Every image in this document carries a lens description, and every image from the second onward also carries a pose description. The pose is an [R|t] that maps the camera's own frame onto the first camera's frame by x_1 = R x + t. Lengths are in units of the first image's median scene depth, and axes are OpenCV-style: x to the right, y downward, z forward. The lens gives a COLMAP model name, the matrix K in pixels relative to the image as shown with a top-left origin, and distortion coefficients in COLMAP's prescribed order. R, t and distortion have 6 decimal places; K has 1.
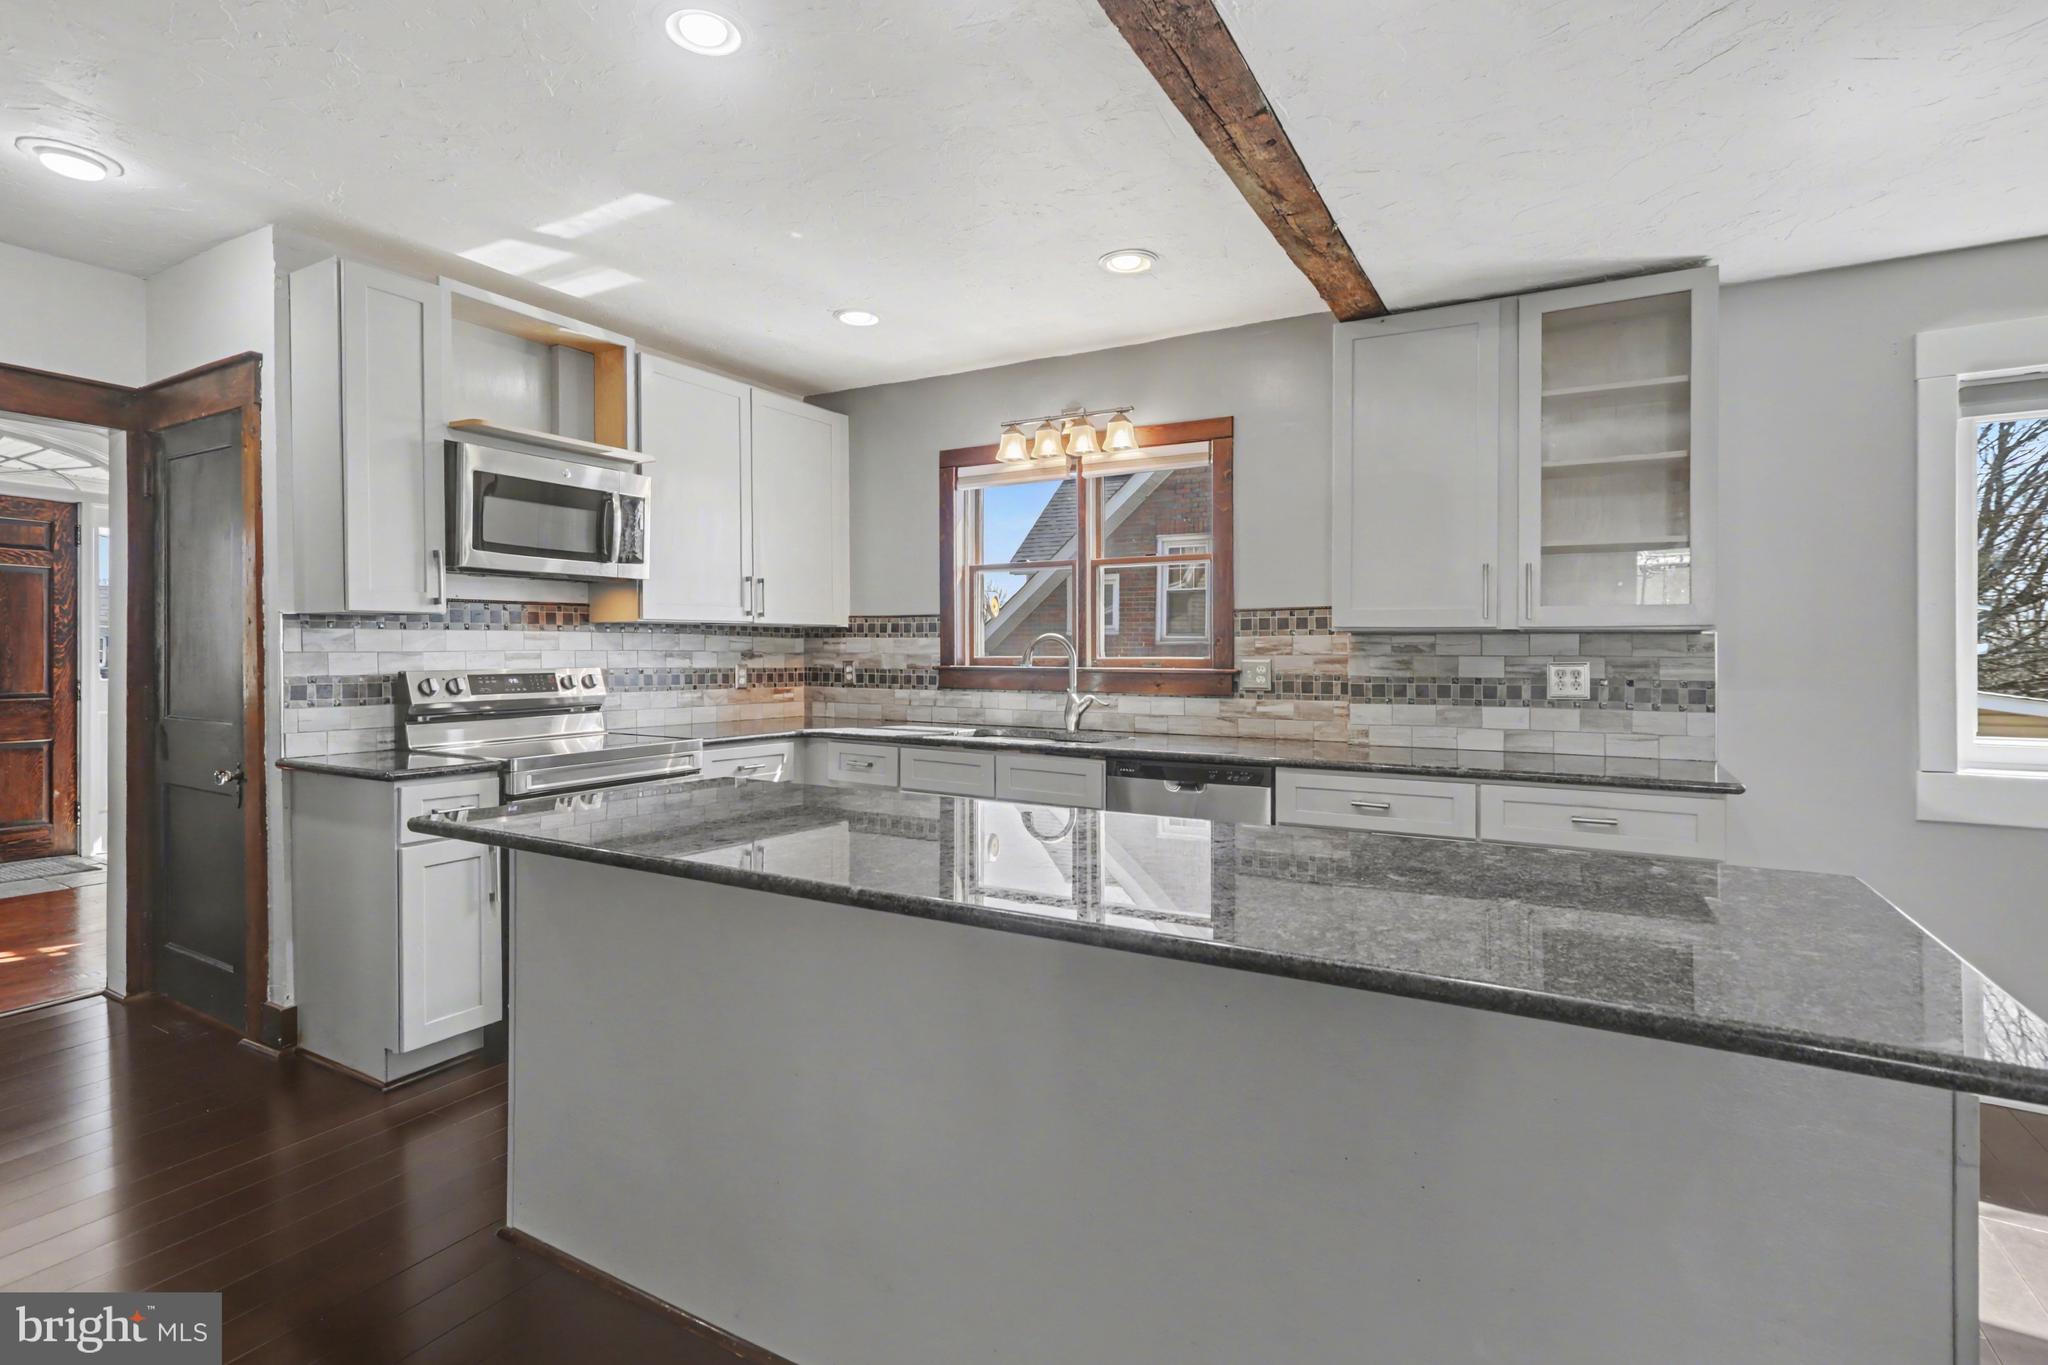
lens RADIAL K [[954.1, 0, 1014.6], [0, 954.1, 674.6], [0, 0, 1]] dist [-0.011347, 0.000266]
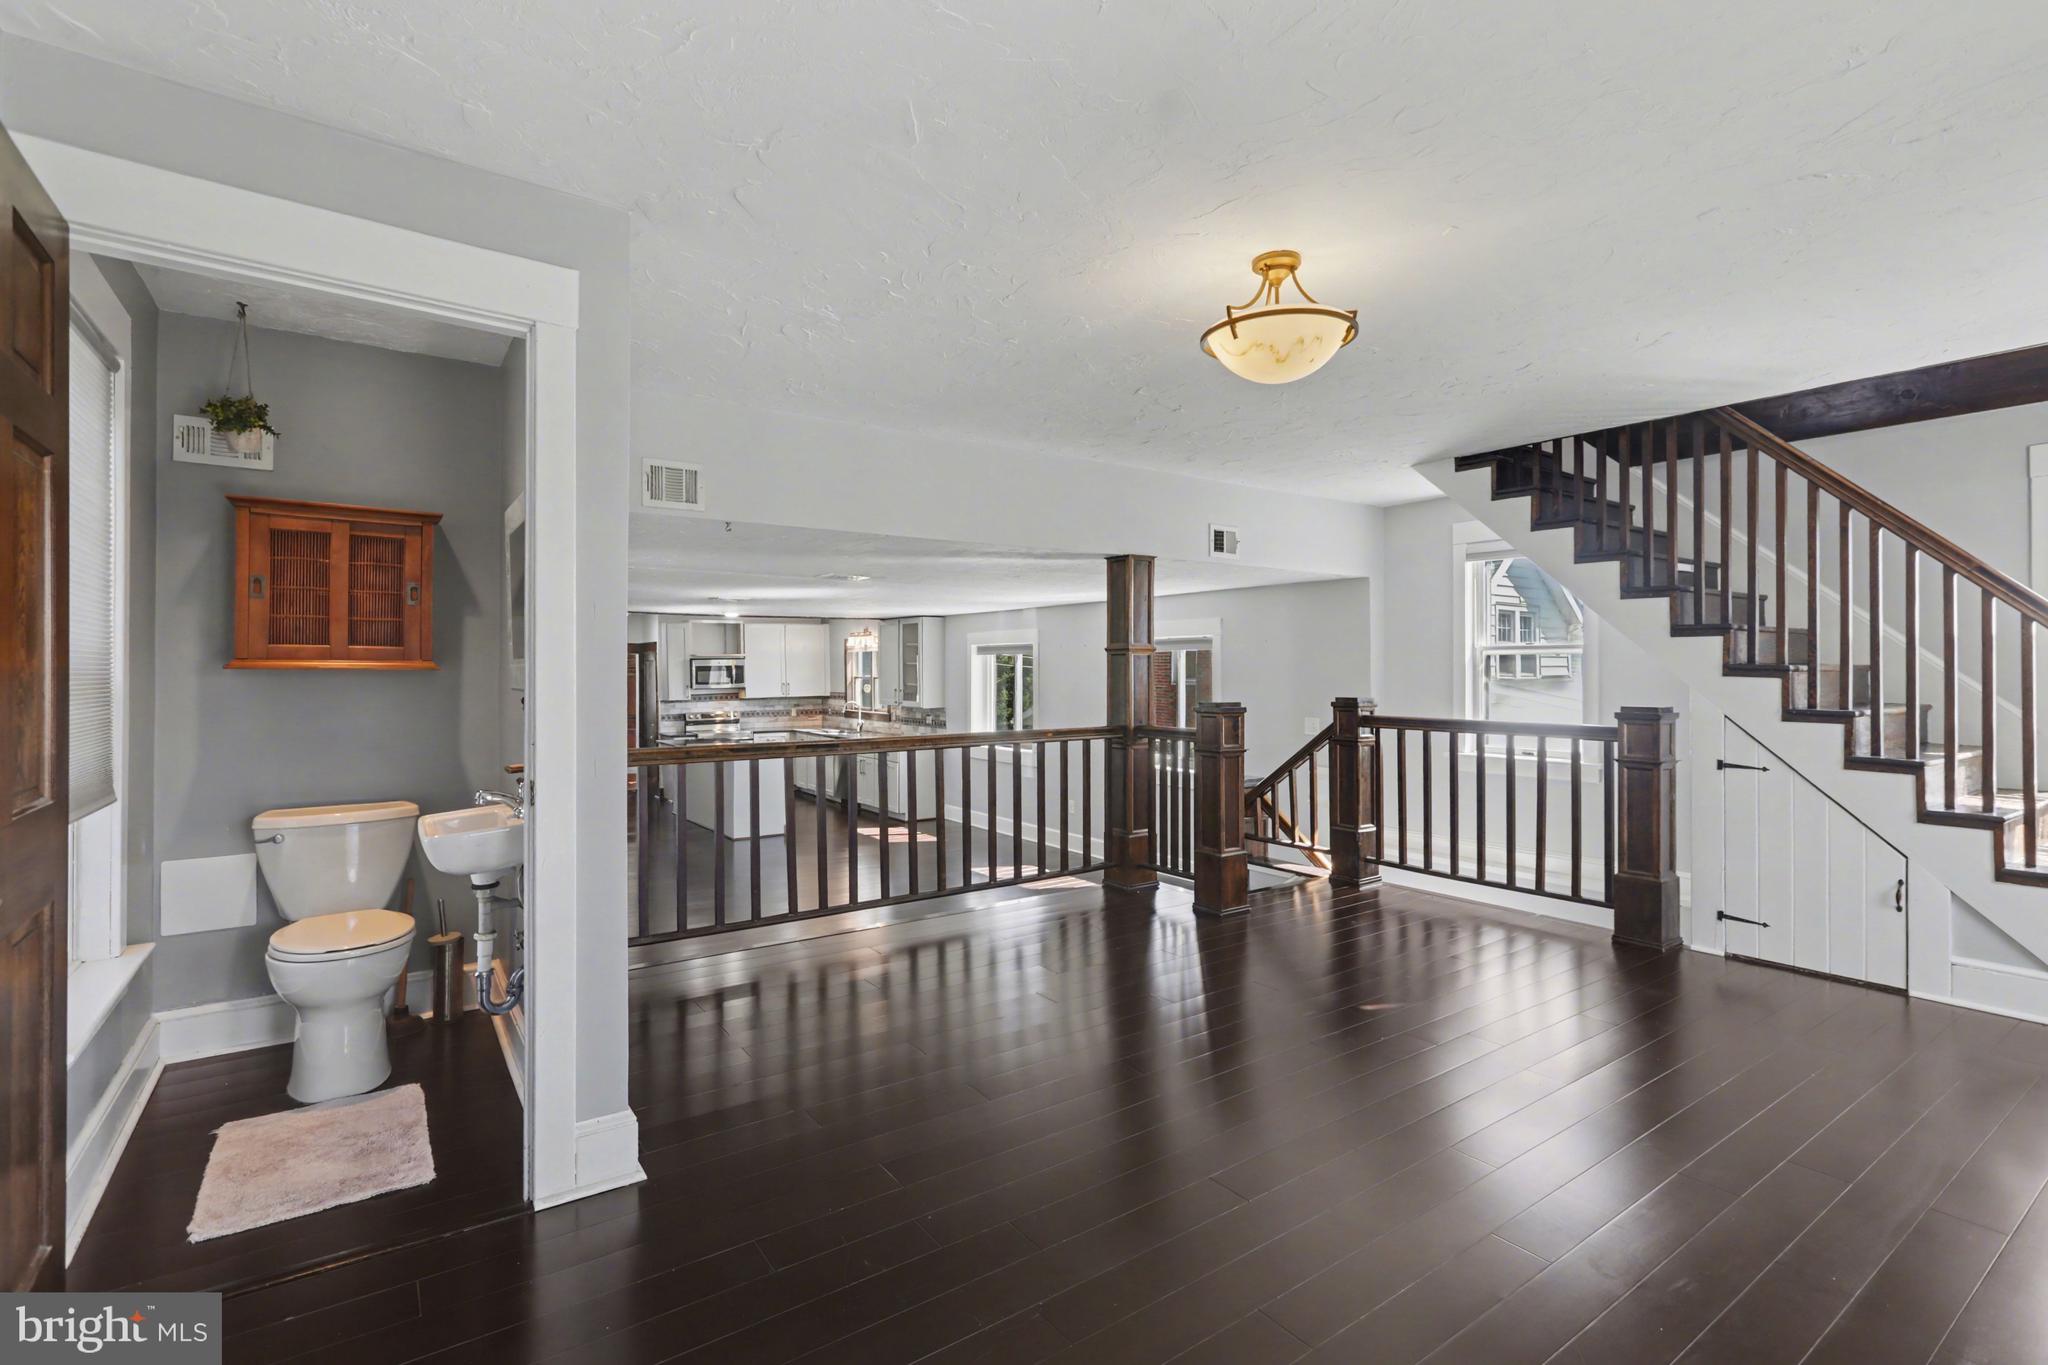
lens RADIAL K [[954.1, 0, 1037.7], [0, 954.1, 676.0], [0, 0, 1]] dist [-0.011347, 0.000266]
pose [[0.905298, -0.000666, -0.424777, 2.106351], [-0.004482, 0.999928, -0.011120, -0.103711], [0.424754, 0.011971, 0.905229, -1.774519]]
